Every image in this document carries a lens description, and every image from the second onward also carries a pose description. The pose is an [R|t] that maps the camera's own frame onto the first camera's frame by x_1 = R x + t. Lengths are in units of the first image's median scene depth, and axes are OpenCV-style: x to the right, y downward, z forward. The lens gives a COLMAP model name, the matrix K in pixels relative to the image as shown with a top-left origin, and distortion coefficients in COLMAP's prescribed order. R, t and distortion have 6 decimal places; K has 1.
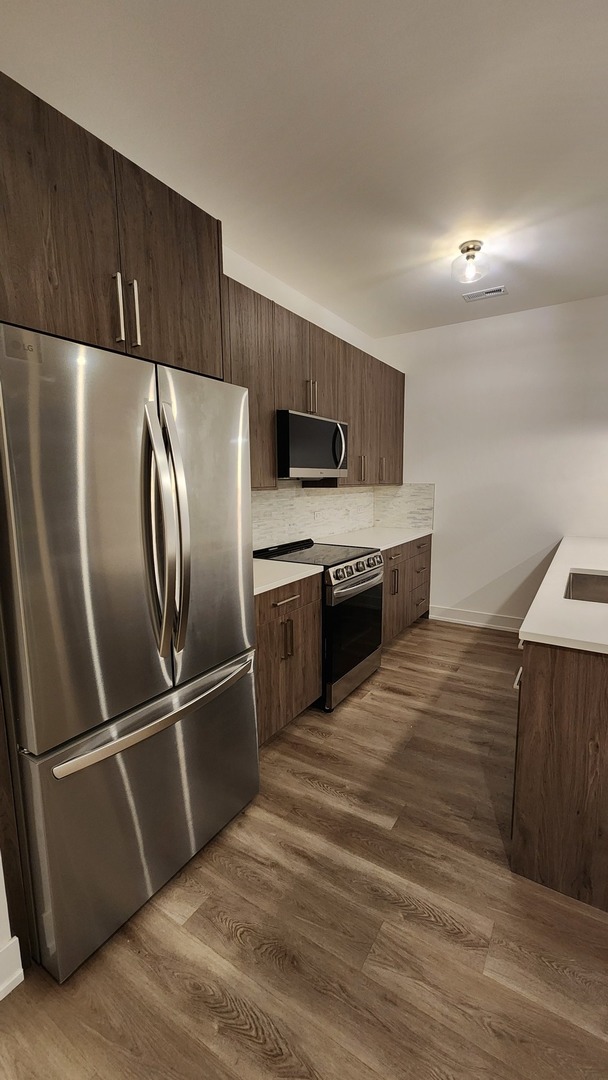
lens RADIAL K [[444.8, 0, 307.9], [0, 444.8, 540.3], [0, 0, 1]] dist [0.000197, -0.000523]
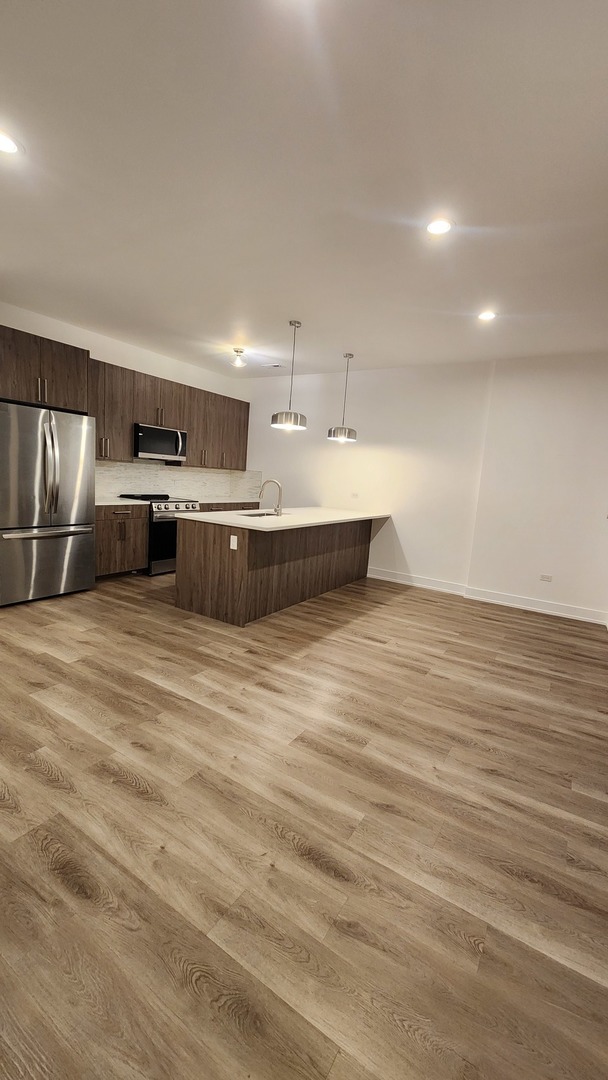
lens RADIAL K [[440.6, 0, 305.7], [0, 440.6, 539.4], [0, 0, 1]] dist [0.000248, -0.000187]
pose [[0.996759, 0.078145, 0.019100, 0.816398], [-0.078307, 0.996898, 0.007854, 0.179508], [-0.018427, -0.009325, 0.999787, -1.173357]]
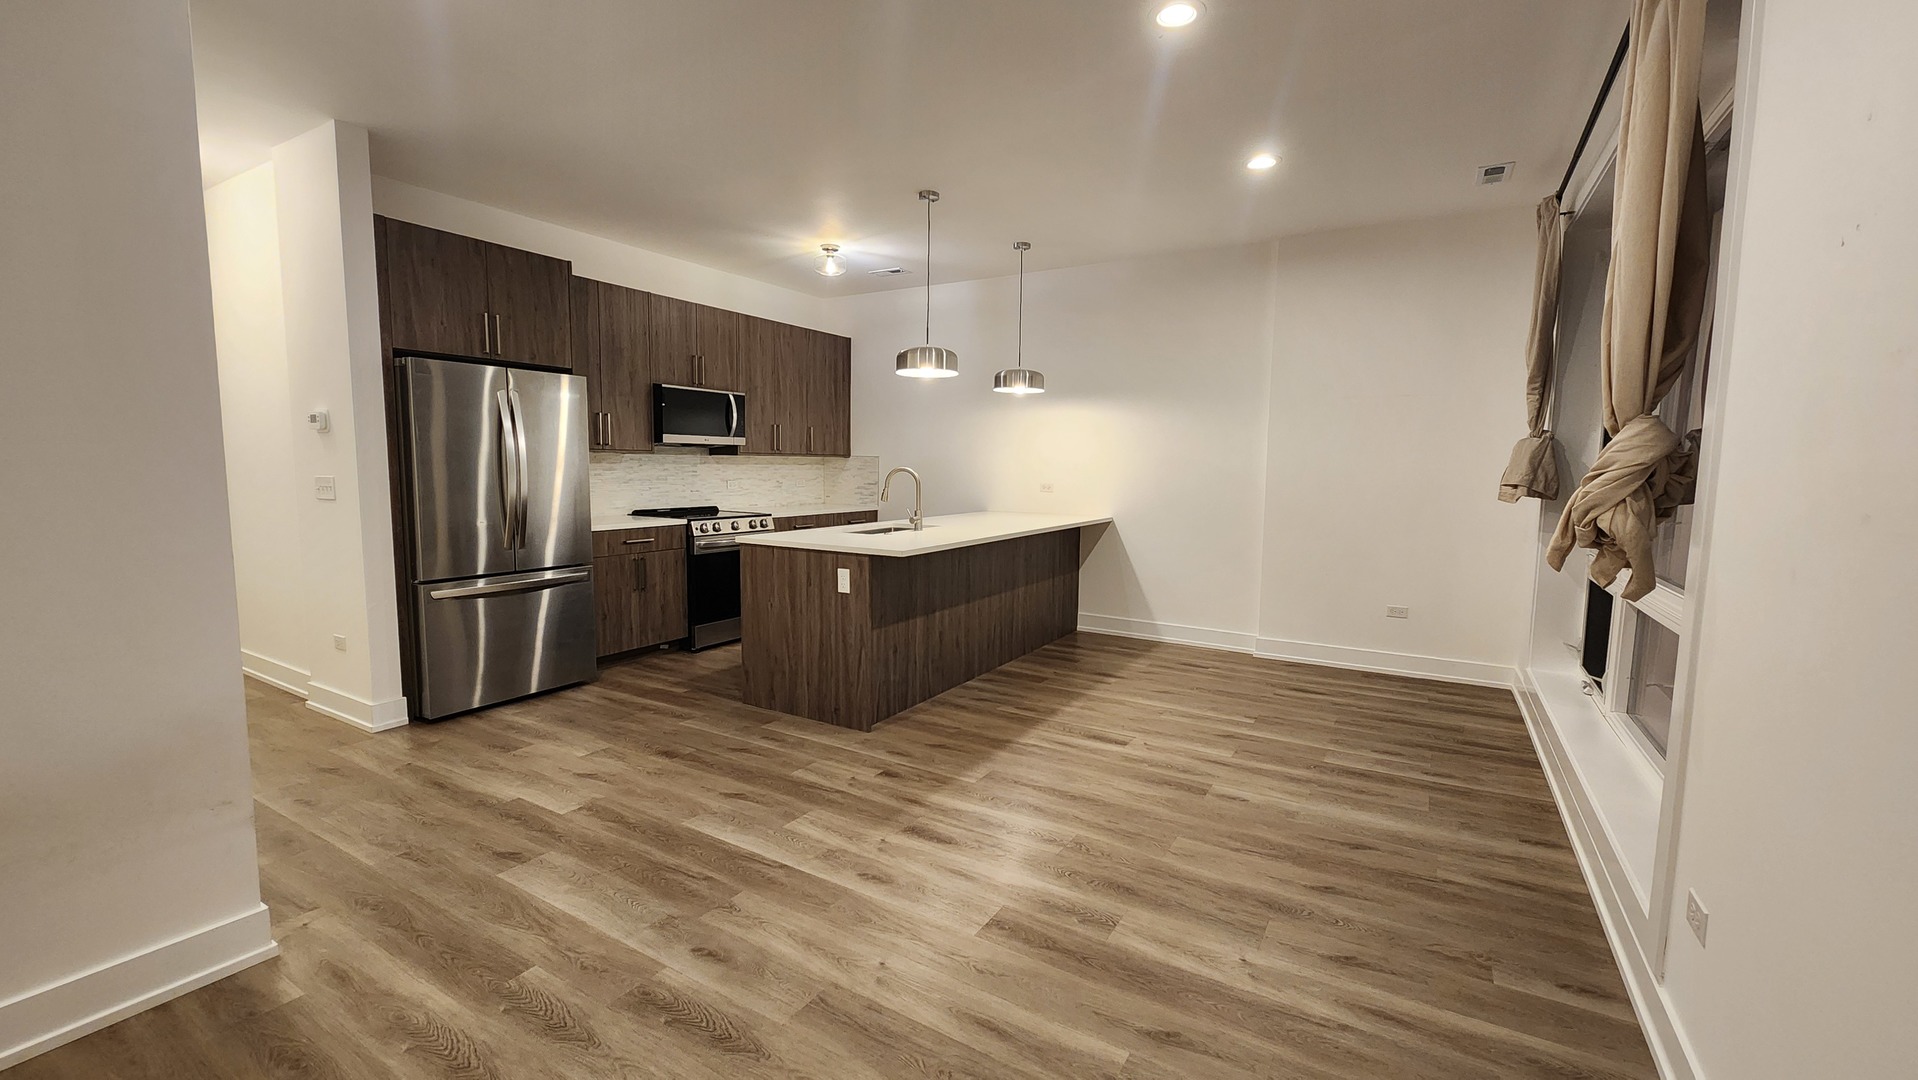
lens RADIAL K [[782.4, 0, 959.2], [0, 782.4, 538.9], [0, 0, 1]] dist [0.000248, -0.000187]
pose [[0.999509, 0.019161, 0.024785, 0.779851], [-0.018180, 0.999066, -0.039189, 0.197514], [-0.025512, 0.038719, 0.998924, -1.174425]]
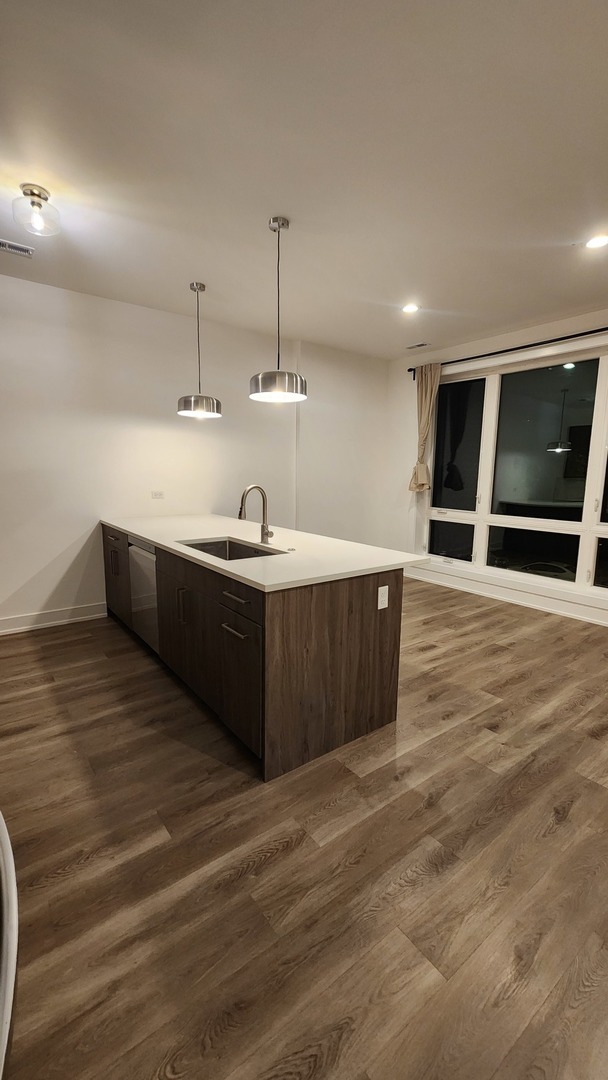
lens RADIAL K [[445.4, 0, 301.6], [0, 445.4, 536.3], [0, 0, 1]] dist [-0.000796, -0.000052]
pose [[0.354651, -0.122666, 0.926917, -0.393372], [0.110488, 0.989909, 0.088728, -0.017975], [-0.928447, 0.070946, 0.364626, 0.288723]]
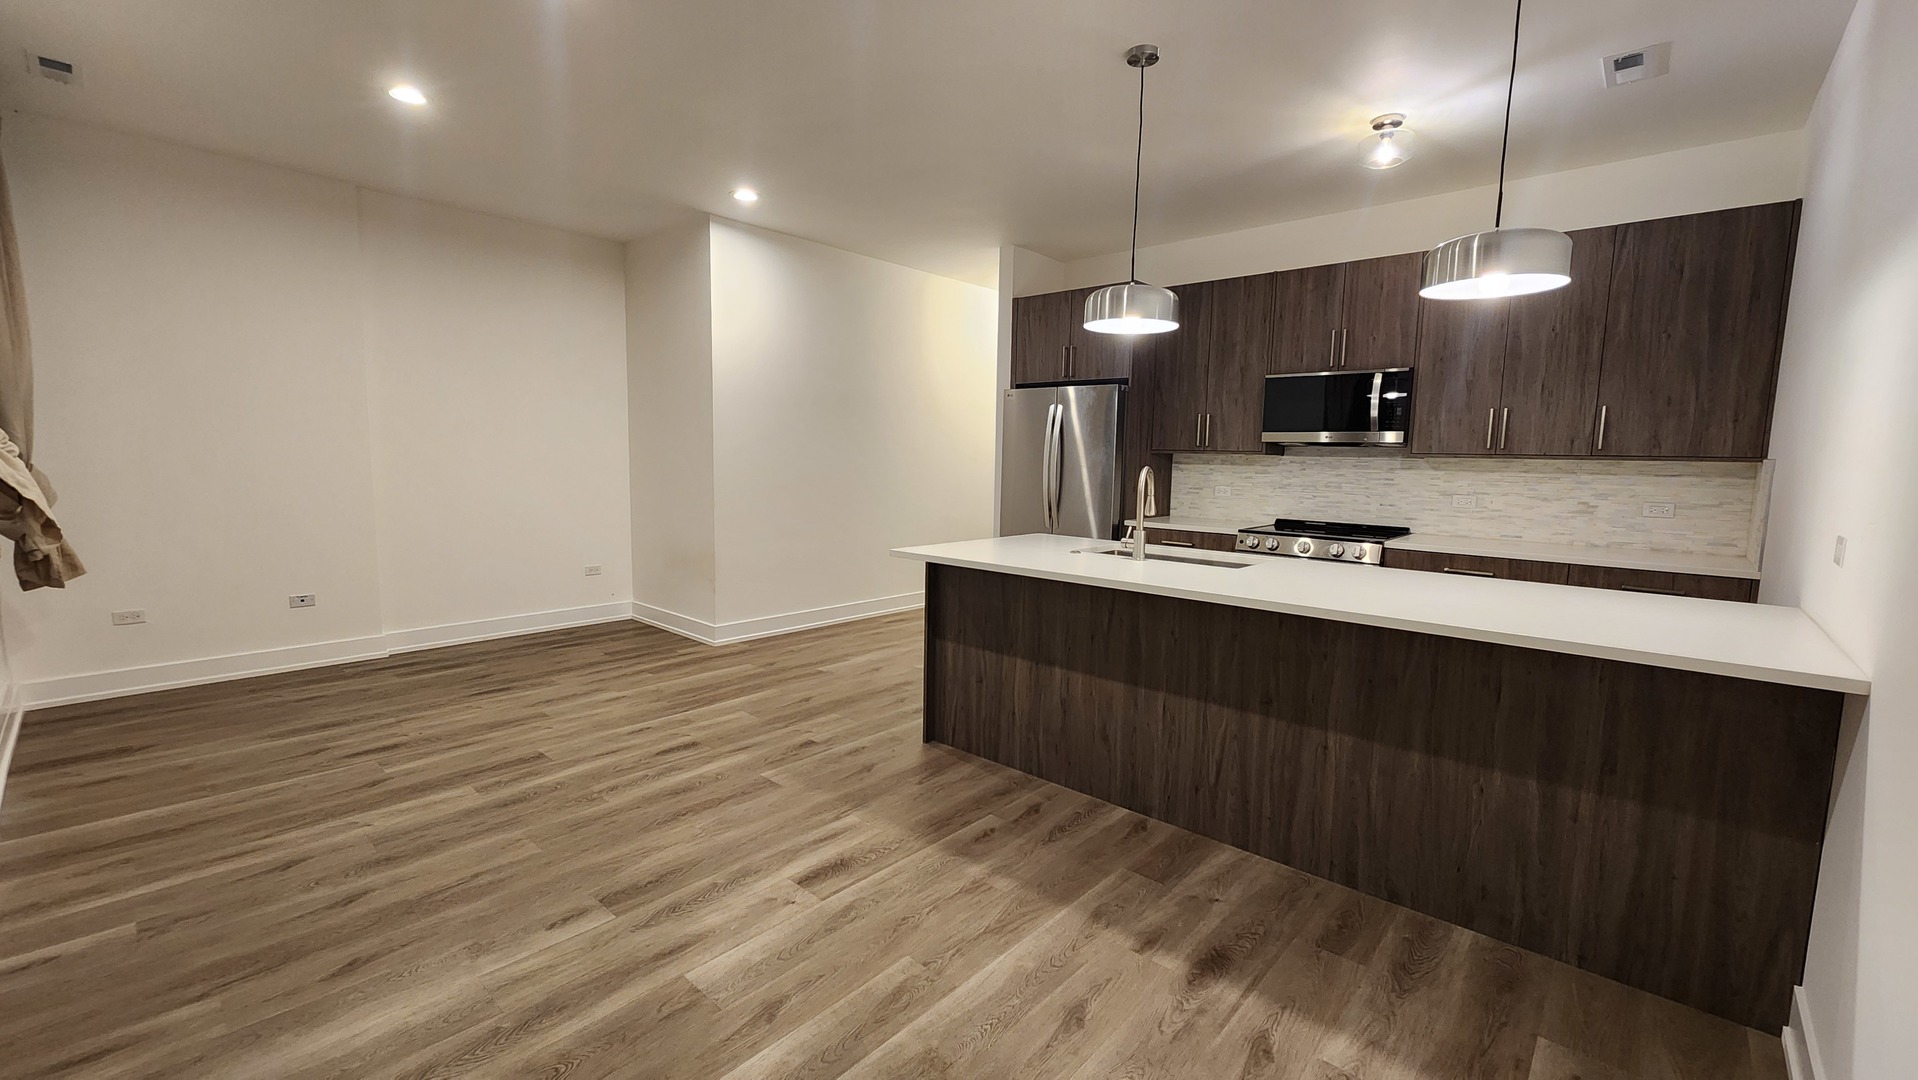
lens RADIAL K [[785.1, 0, 953.4], [0, 785.1, 532.7], [0, 0, 1]] dist [-0.001576, 0.000029]
pose [[-0.173821, 0.103493, -0.979324, 2.117332], [-0.150746, 0.979946, 0.130315, -0.076746], [0.973171, 0.170281, -0.154734, 0.731518]]
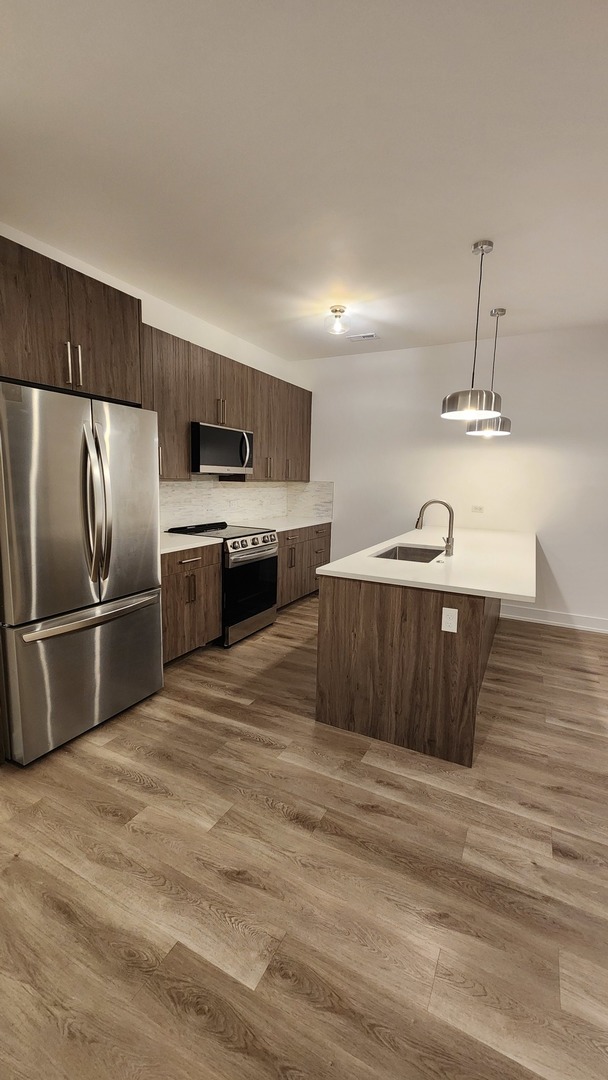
lens RADIAL K [[443.5, 0, 304.2], [0, 443.5, 538.3], [0, 0, 1]] dist [0.007353, -0.000199]
pose [[0.995801, 0.020853, 0.089137, 0.181788], [-0.021039, 0.999778, 0.001142, 0.057158], [-0.089093, -0.003012, 0.996019, -0.421118]]
